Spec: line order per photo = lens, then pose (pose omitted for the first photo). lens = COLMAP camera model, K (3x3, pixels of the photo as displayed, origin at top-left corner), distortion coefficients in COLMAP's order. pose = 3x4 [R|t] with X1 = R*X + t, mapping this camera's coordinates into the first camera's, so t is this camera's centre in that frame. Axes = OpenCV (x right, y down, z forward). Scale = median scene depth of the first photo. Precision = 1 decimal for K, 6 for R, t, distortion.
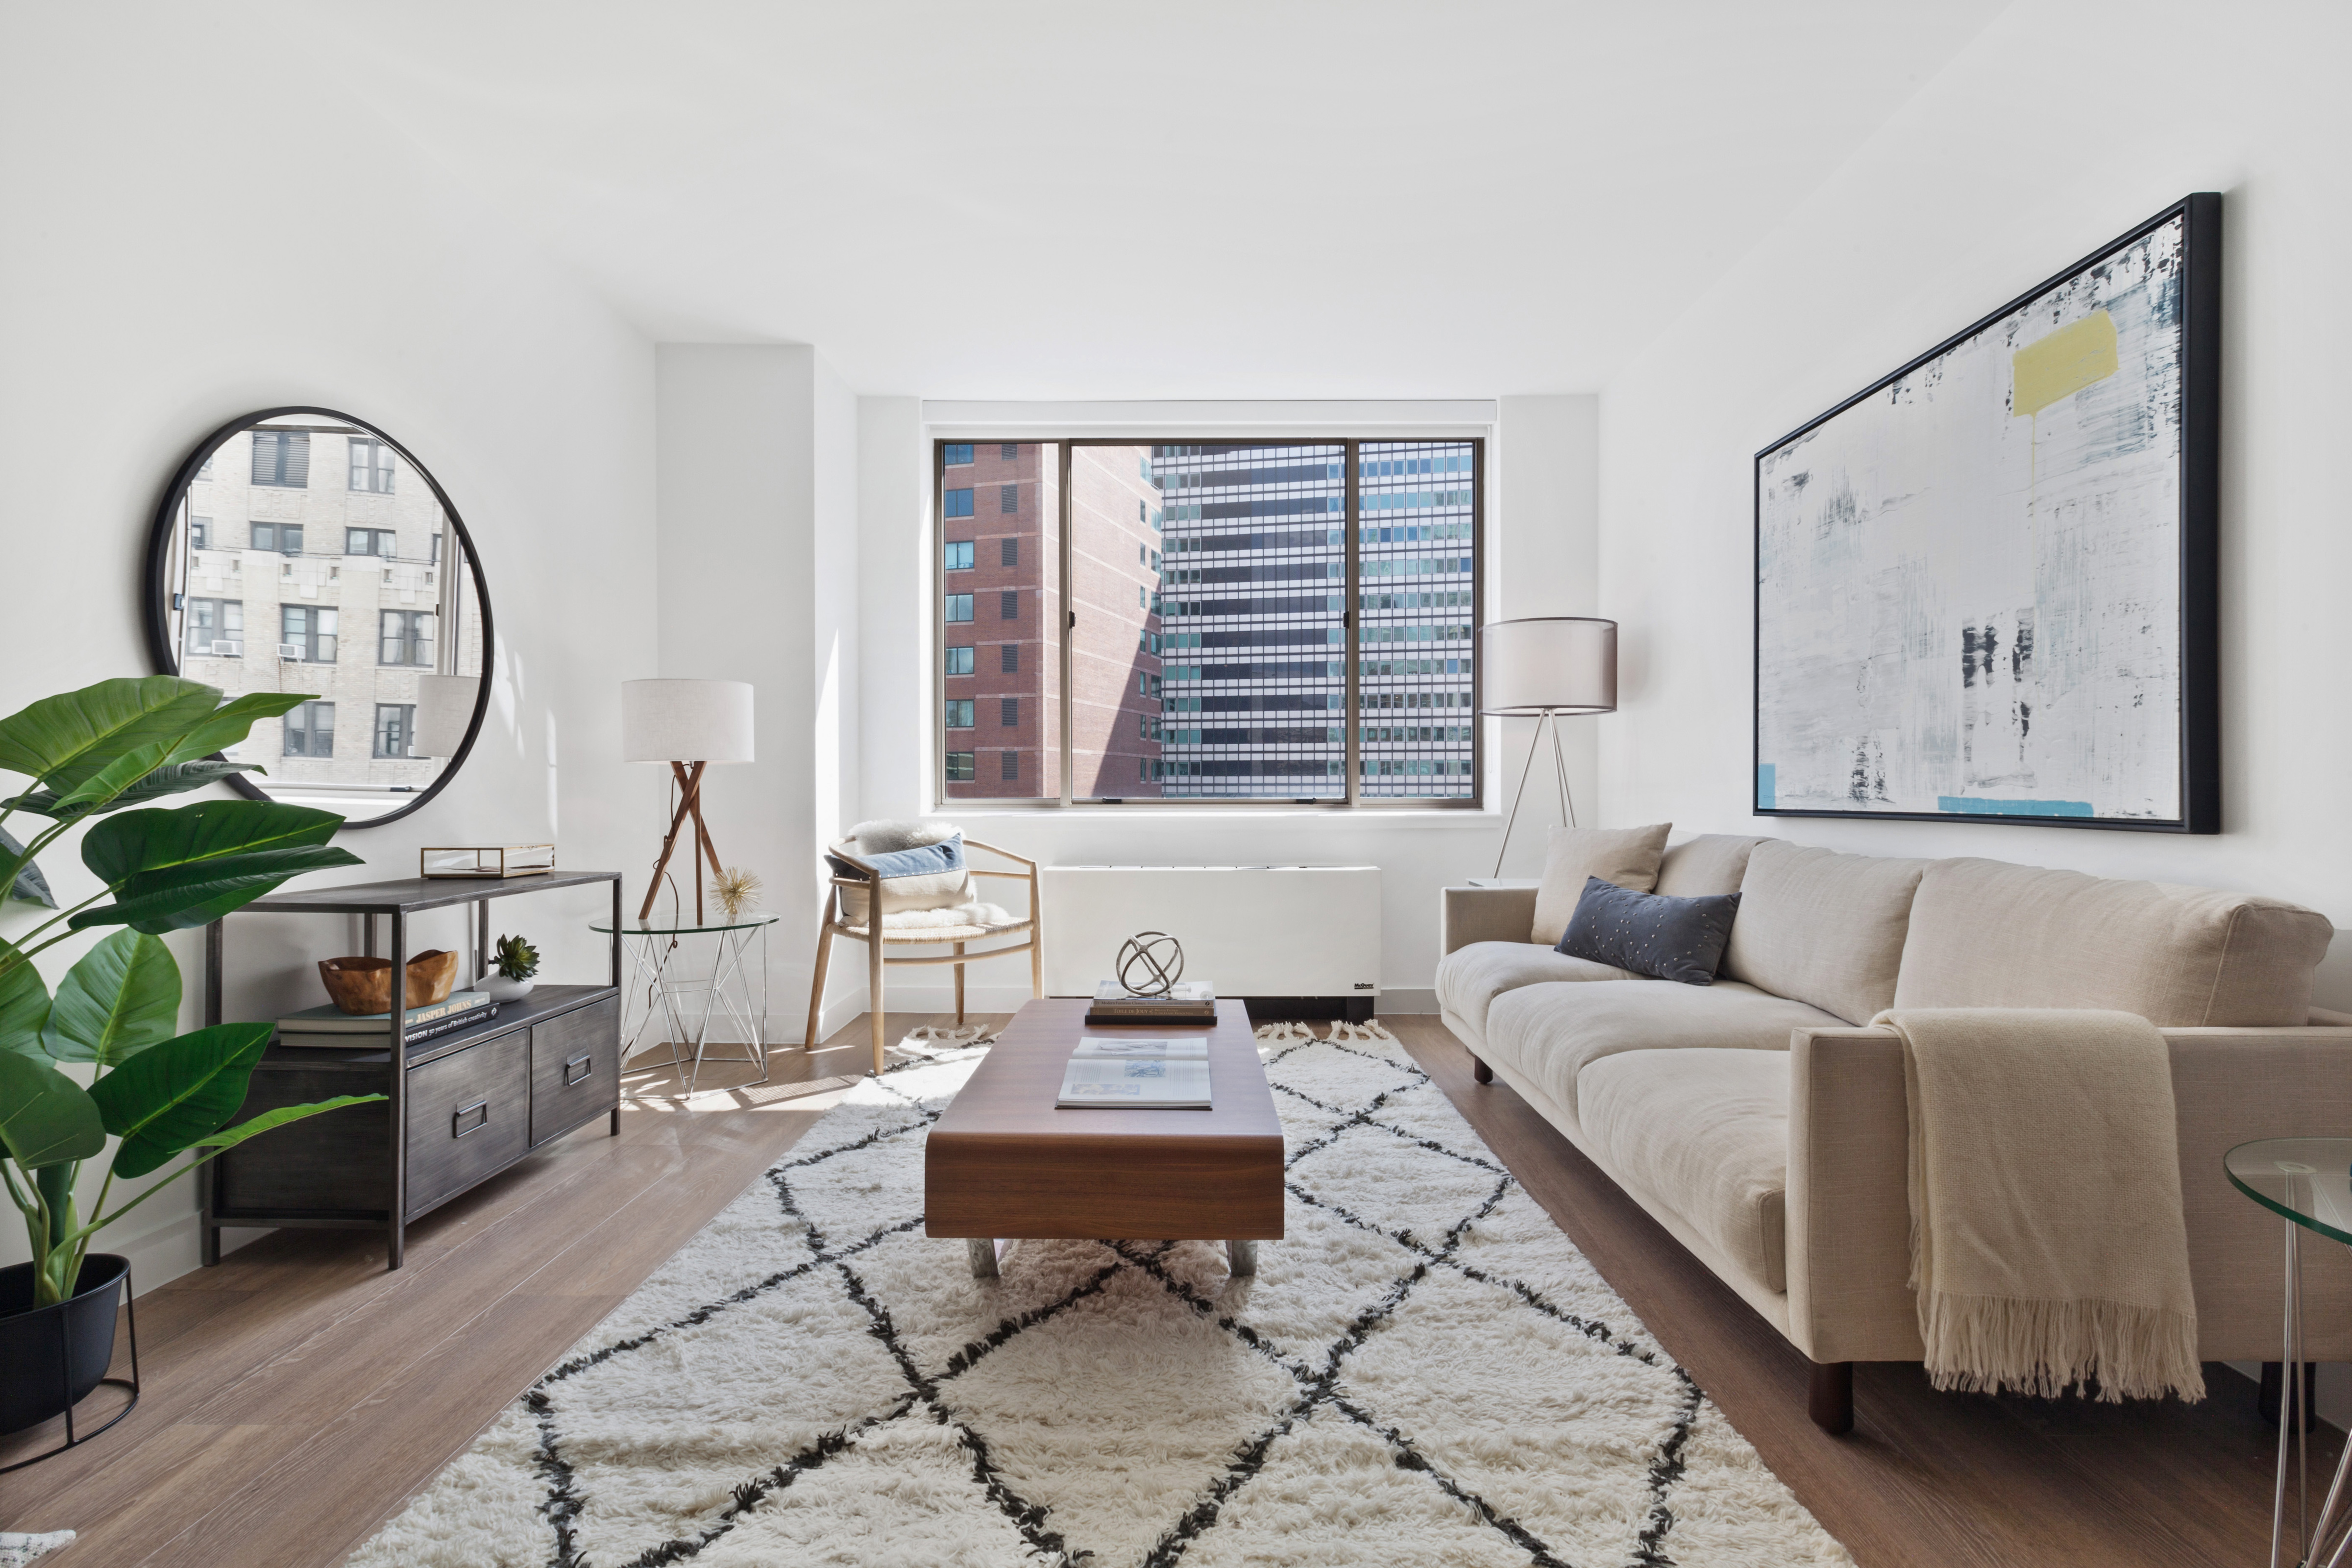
lens RADIAL K [[1046.6, 0, 1159.1], [0, 1046.6, 801.1], [0, 0, 1]] dist [0.001175, 0.000931]
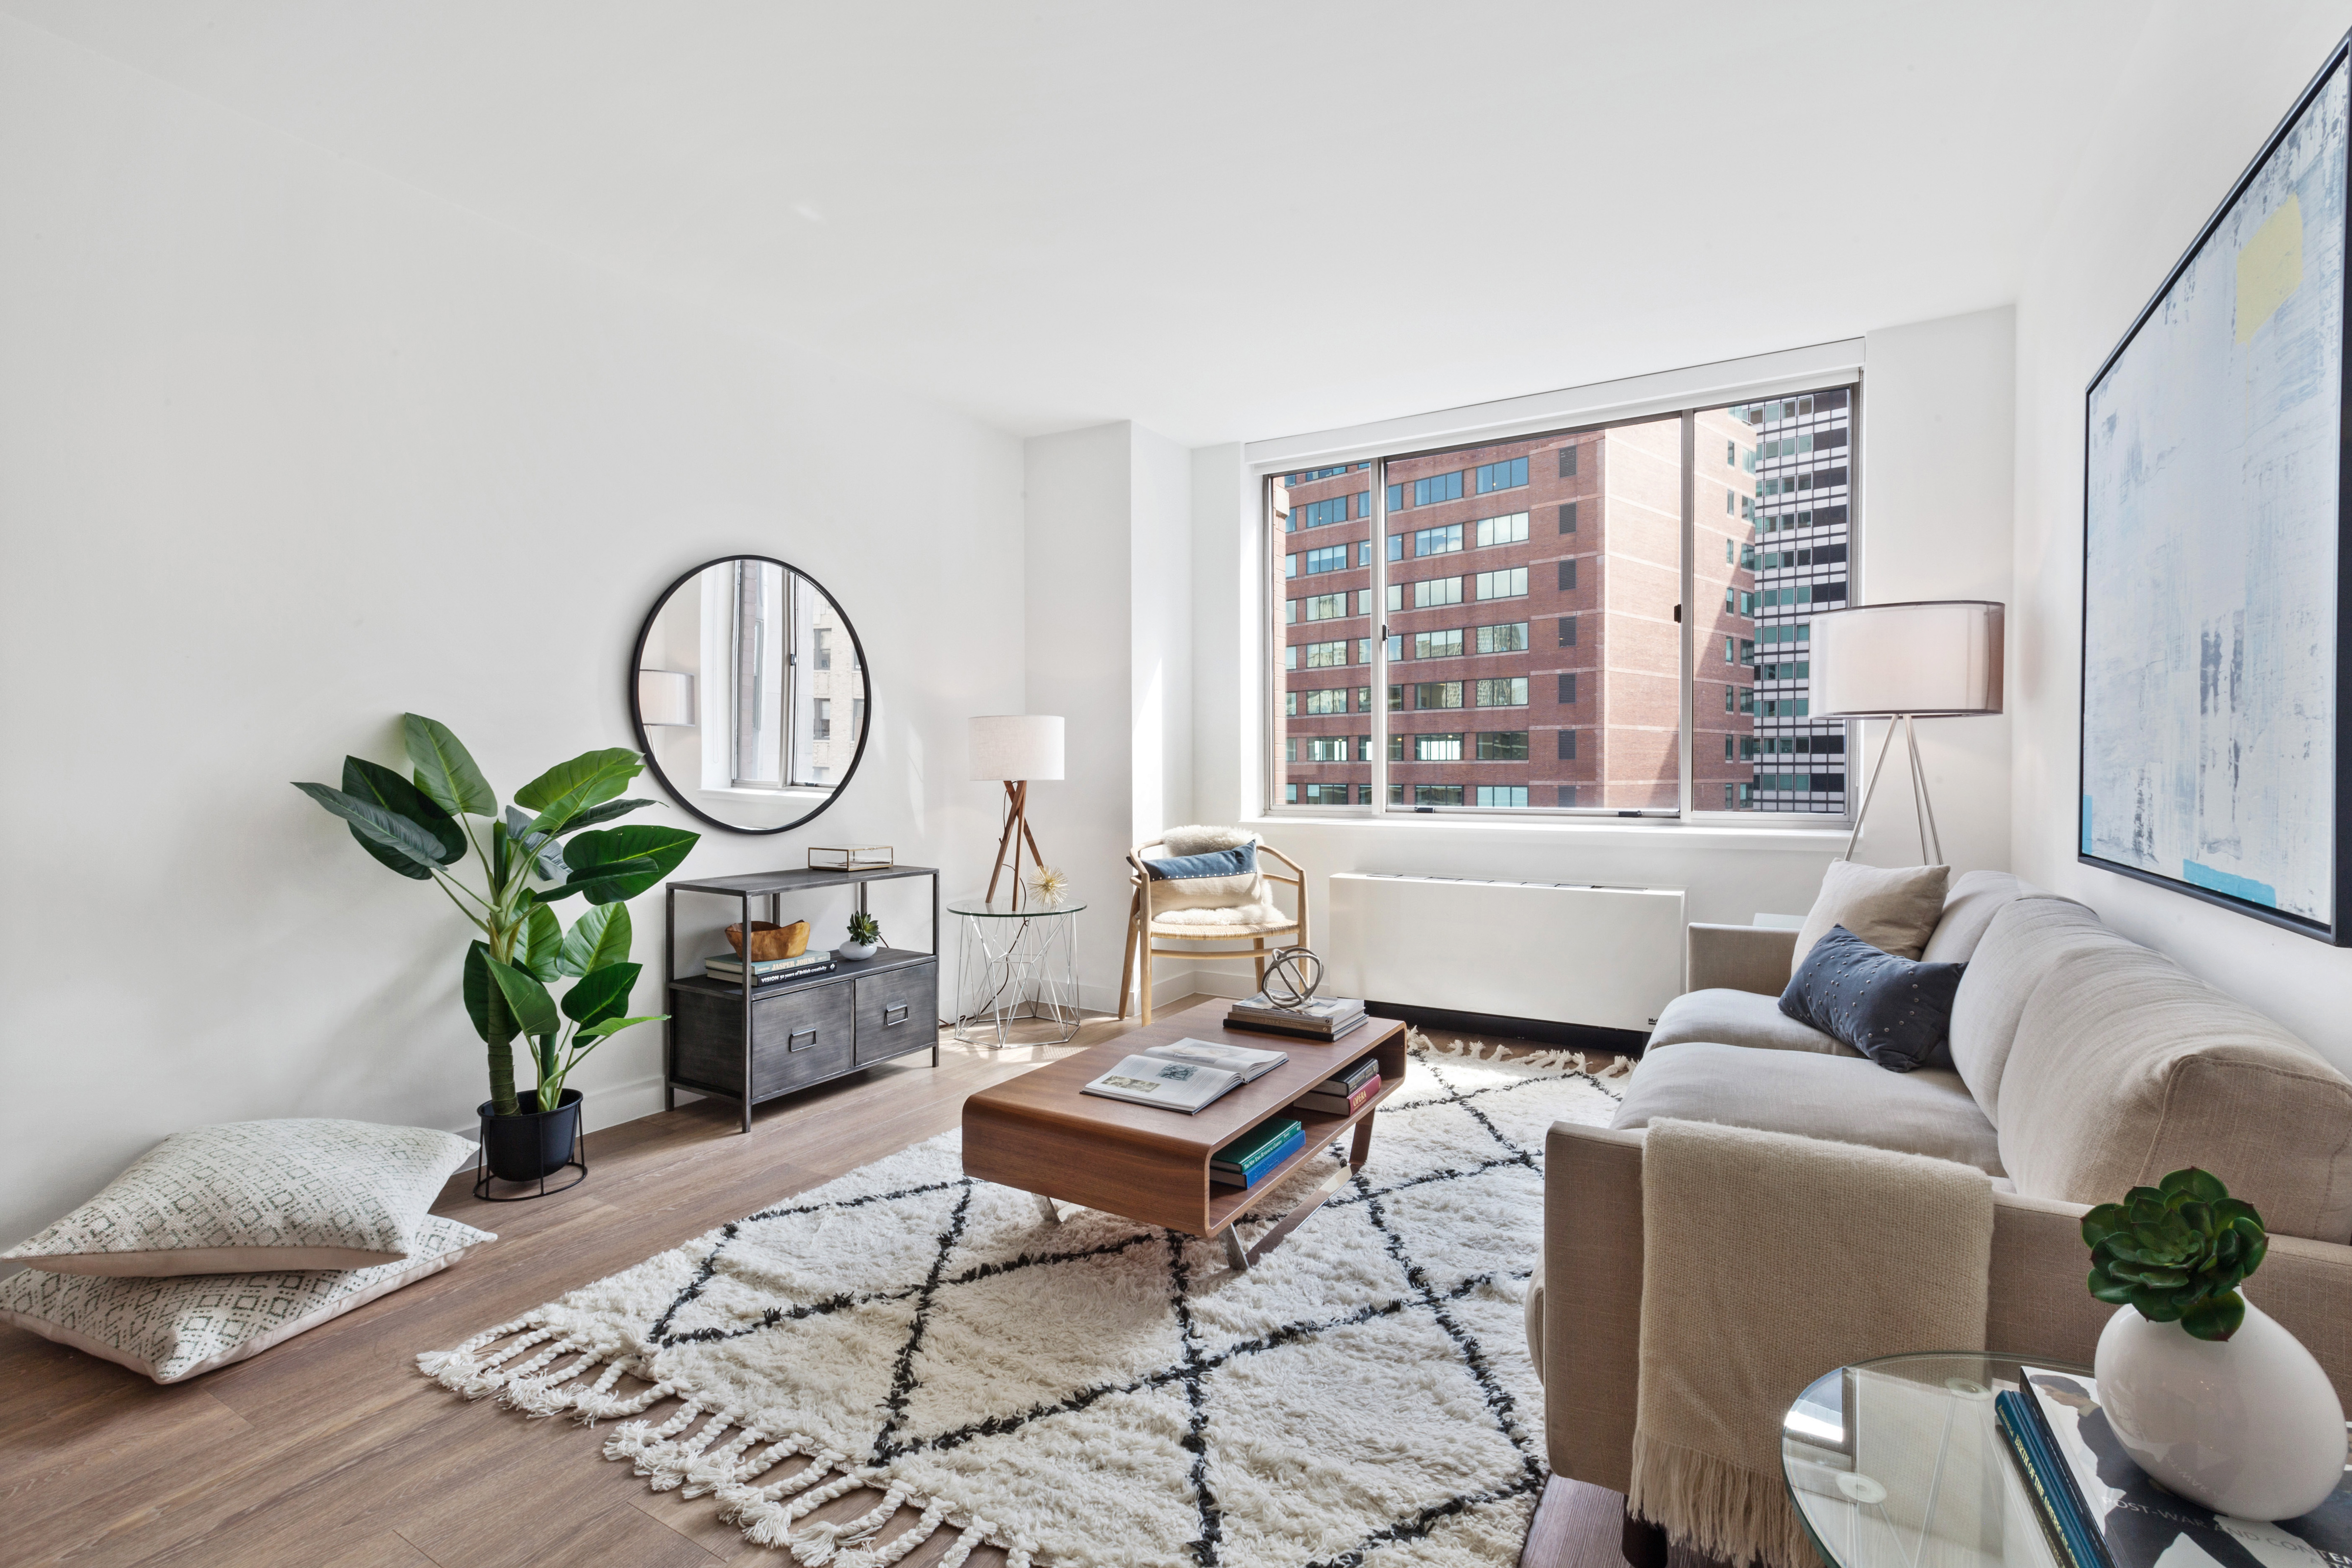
lens RADIAL K [[1046.6, 0, 1167.1], [0, 1046.6, 793.5], [0, 0, 1]] dist [0.001175, 0.000931]
pose [[0.867098, 0.010568, -0.498026, 0.575756], [-0.004220, 0.999895, 0.013870, -0.068373], [0.498121, -0.009925, 0.867051, 0.004177]]
